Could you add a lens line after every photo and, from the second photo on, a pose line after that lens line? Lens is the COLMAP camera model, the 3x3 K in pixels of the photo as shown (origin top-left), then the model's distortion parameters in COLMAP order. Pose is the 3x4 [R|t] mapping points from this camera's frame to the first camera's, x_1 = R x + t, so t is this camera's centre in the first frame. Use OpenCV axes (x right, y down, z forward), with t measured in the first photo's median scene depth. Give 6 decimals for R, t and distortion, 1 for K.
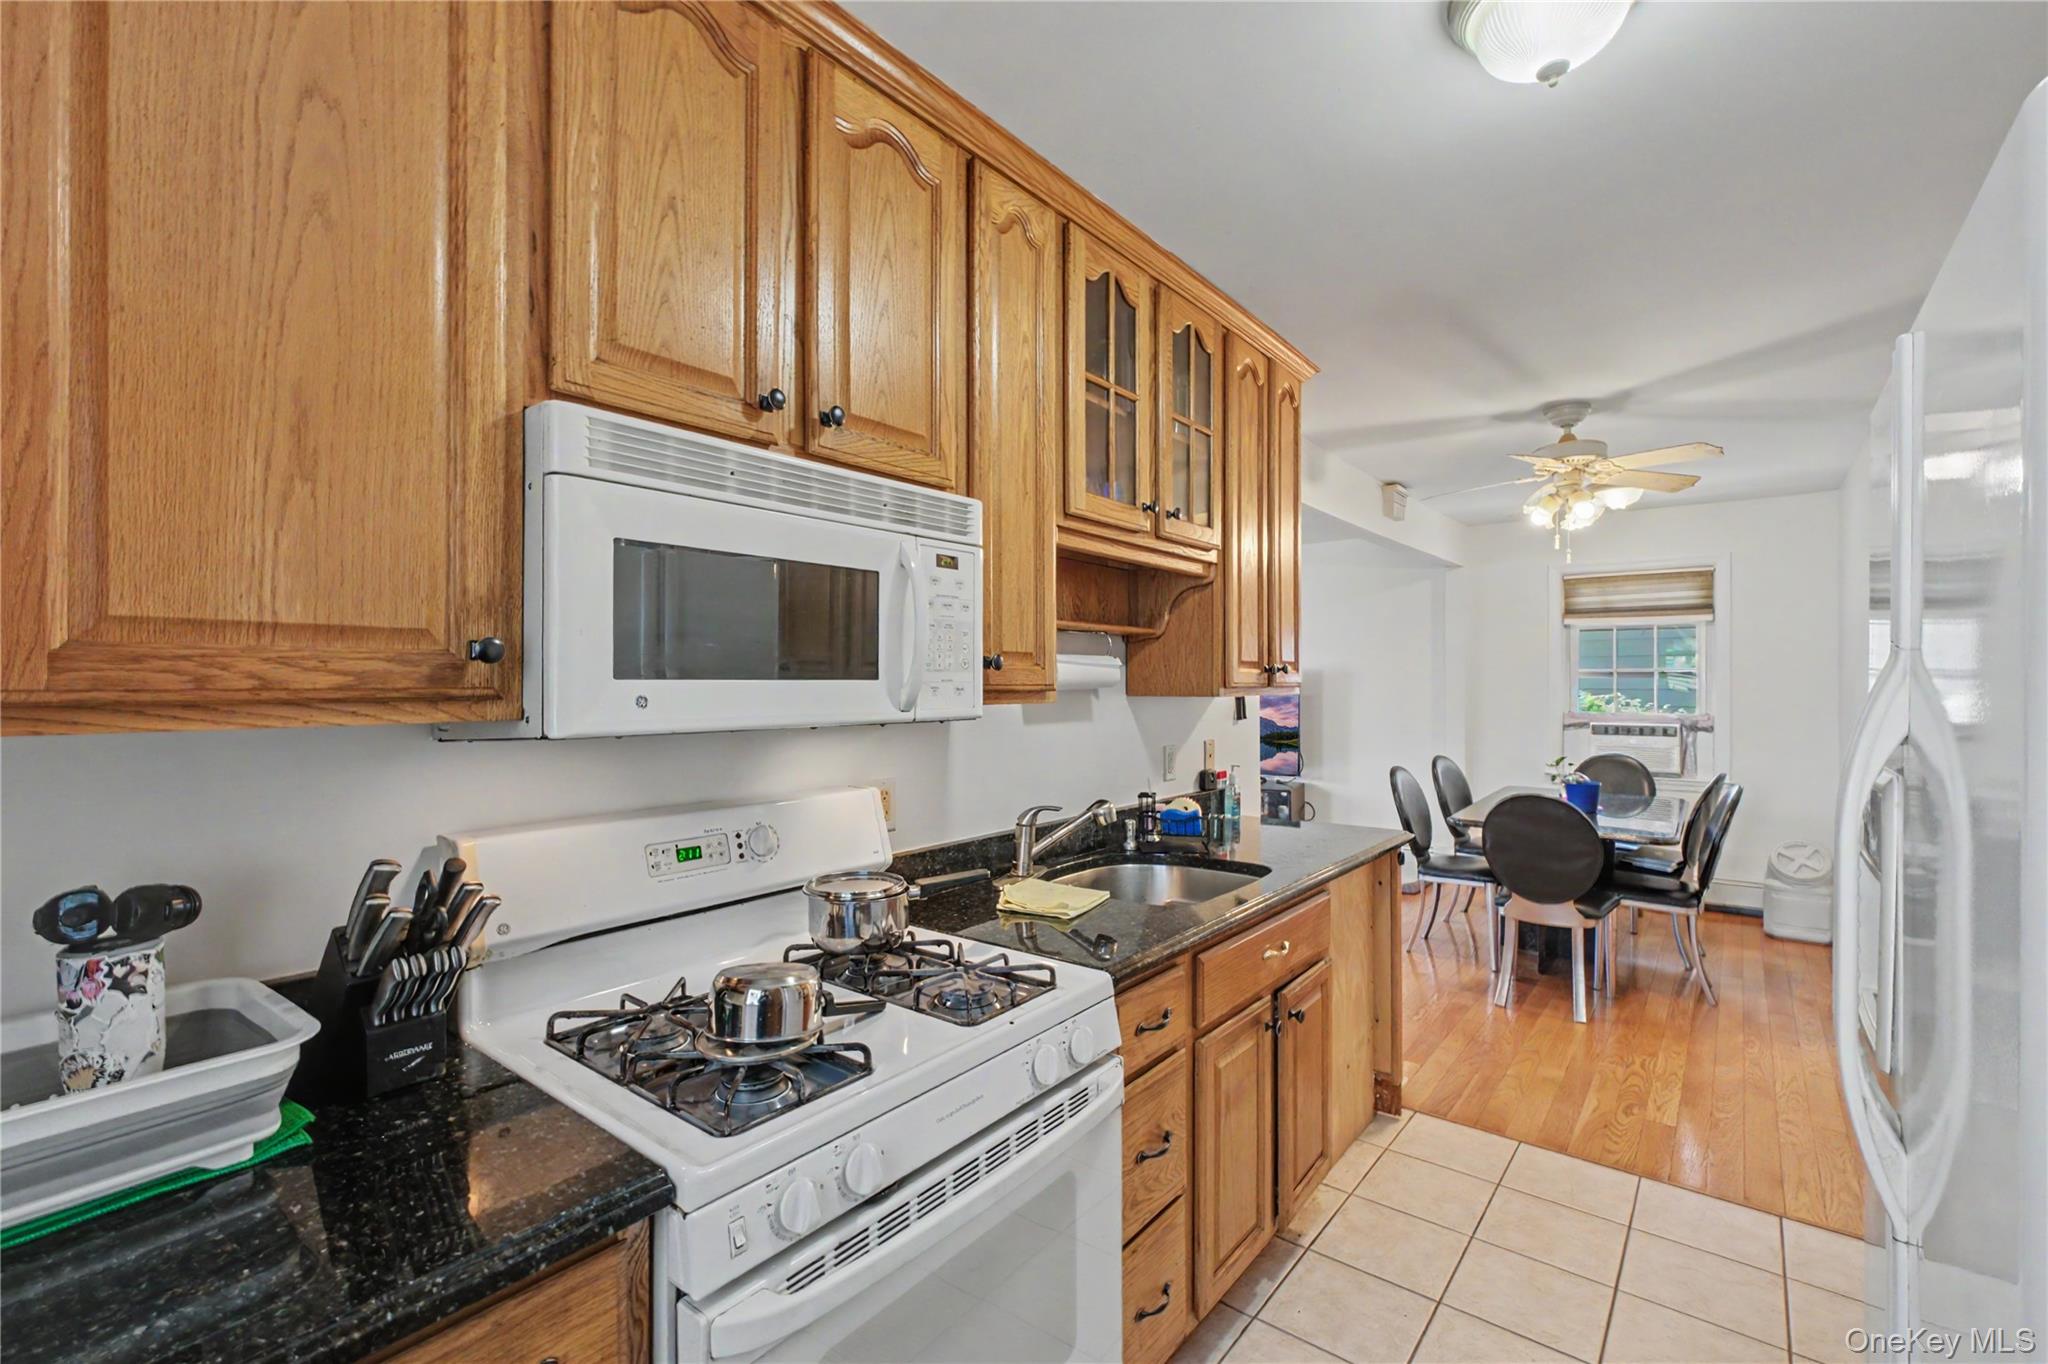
lens RADIAL K [[873.0, 0, 1027.1], [0, 873.0, 684.7], [0, 0, 1]] dist [-0.001890, -0.000616]
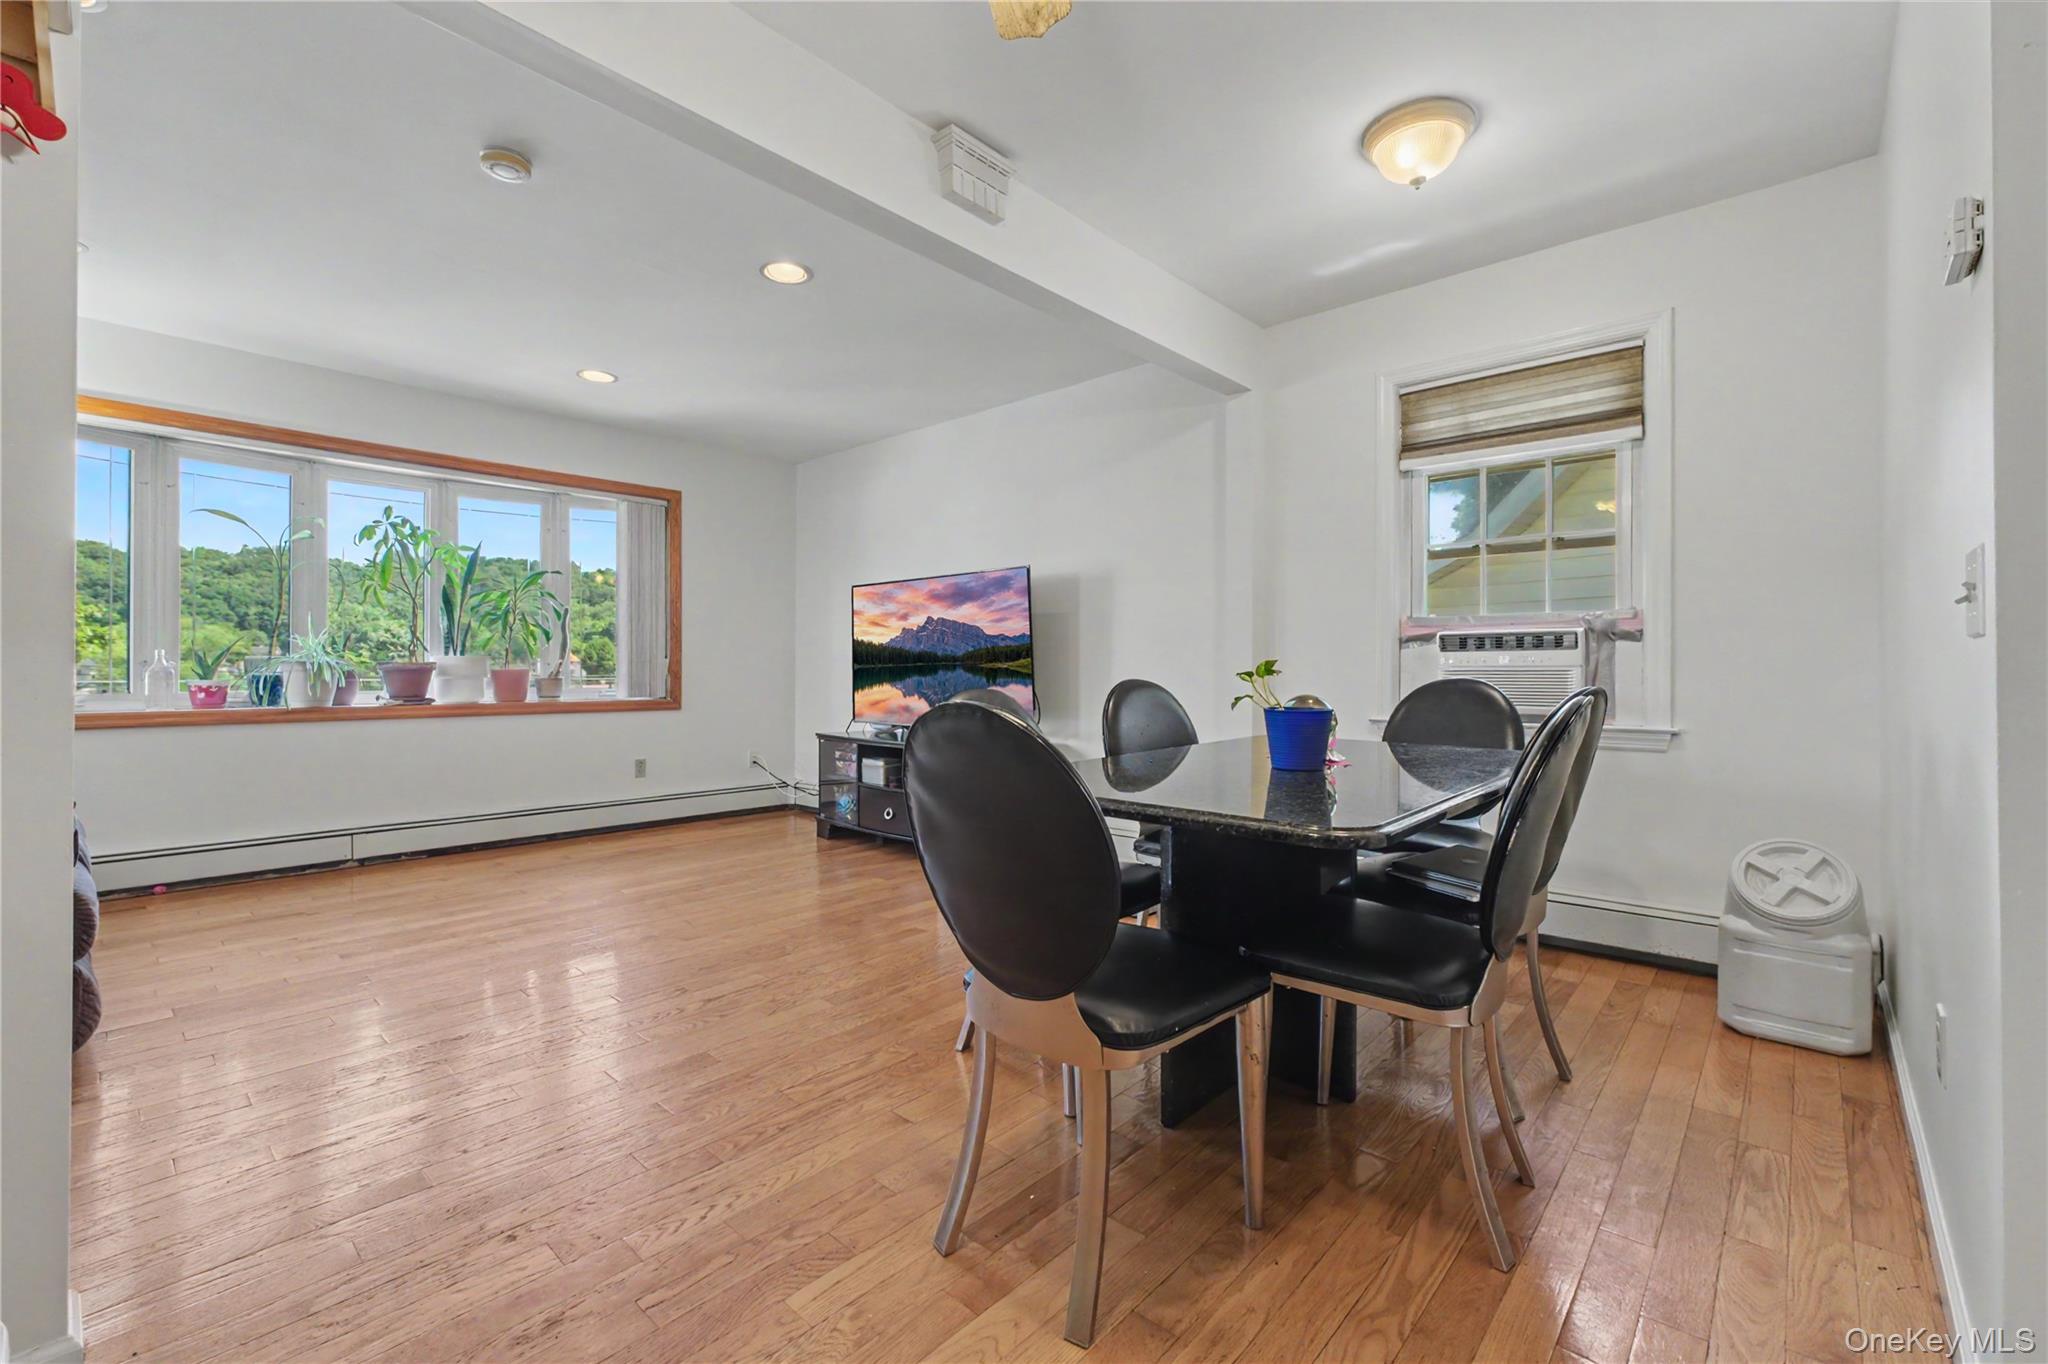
lens RADIAL K [[873.0, 0, 1019.7], [0, 873.0, 668.5], [0, 0, 1]] dist [-0.001890, -0.000616]
pose [[0.998966, 0.002740, -0.045387, 0.610657], [-0.002931, 0.999987, -0.004145, 0.111117], [0.045375, 0.004274, 0.998961, 0.630059]]
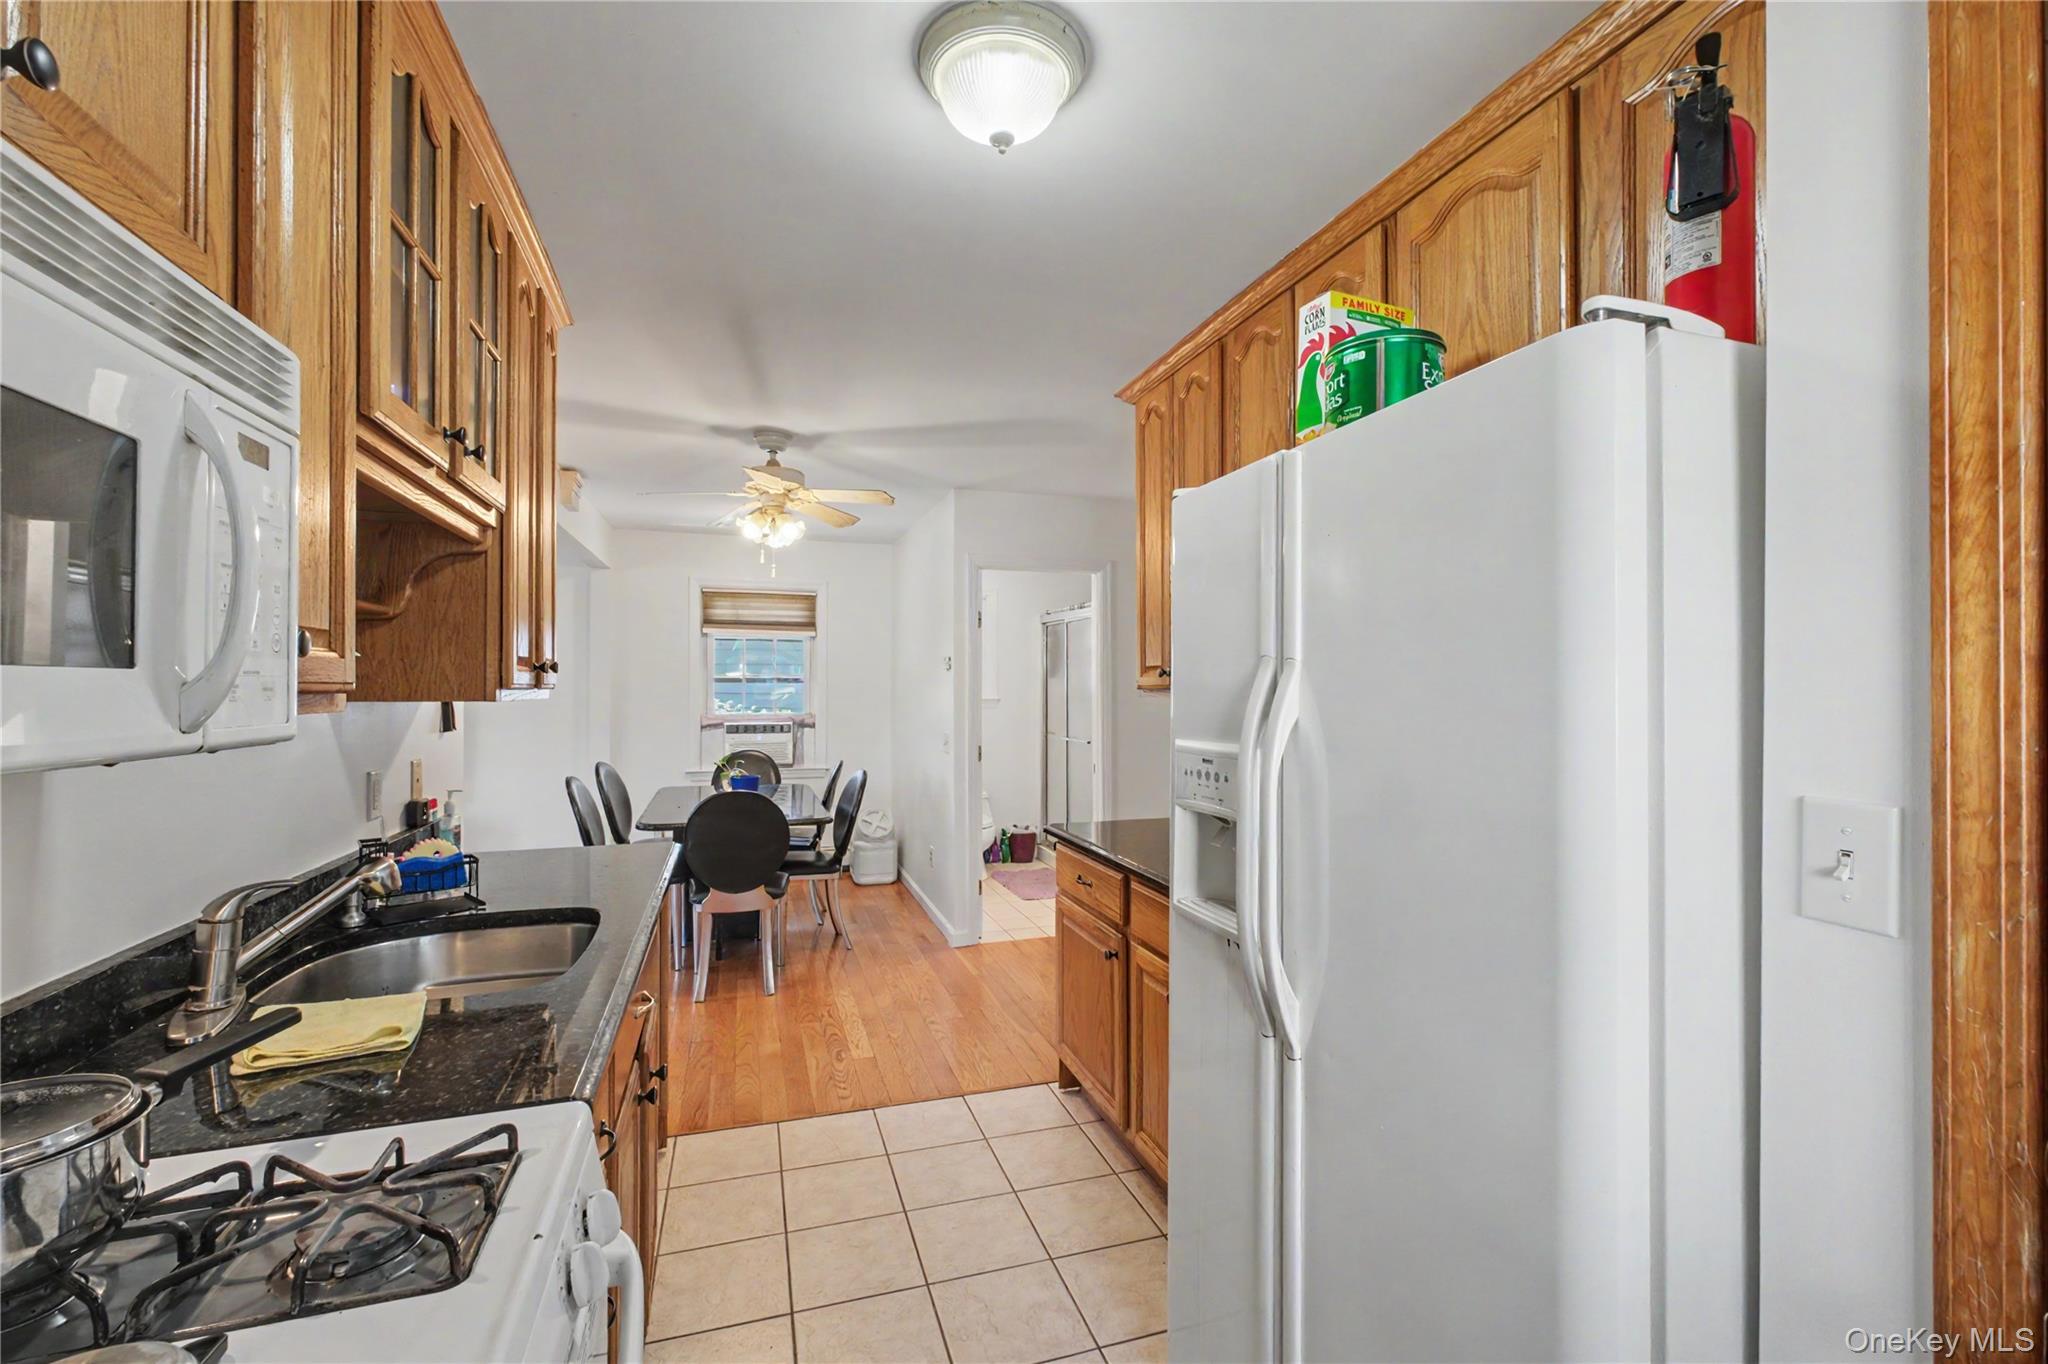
lens RADIAL K [[873.0, 0, 1013.2], [0, 873.0, 681.5], [0, 0, 1]] dist [-0.001890, -0.000616]
pose [[0.552300, 0.008589, 0.833601, -0.116461], [-0.000381, 0.999949, -0.010051, 0.002908], [-0.833645, 0.005234, 0.552275, 0.132443]]
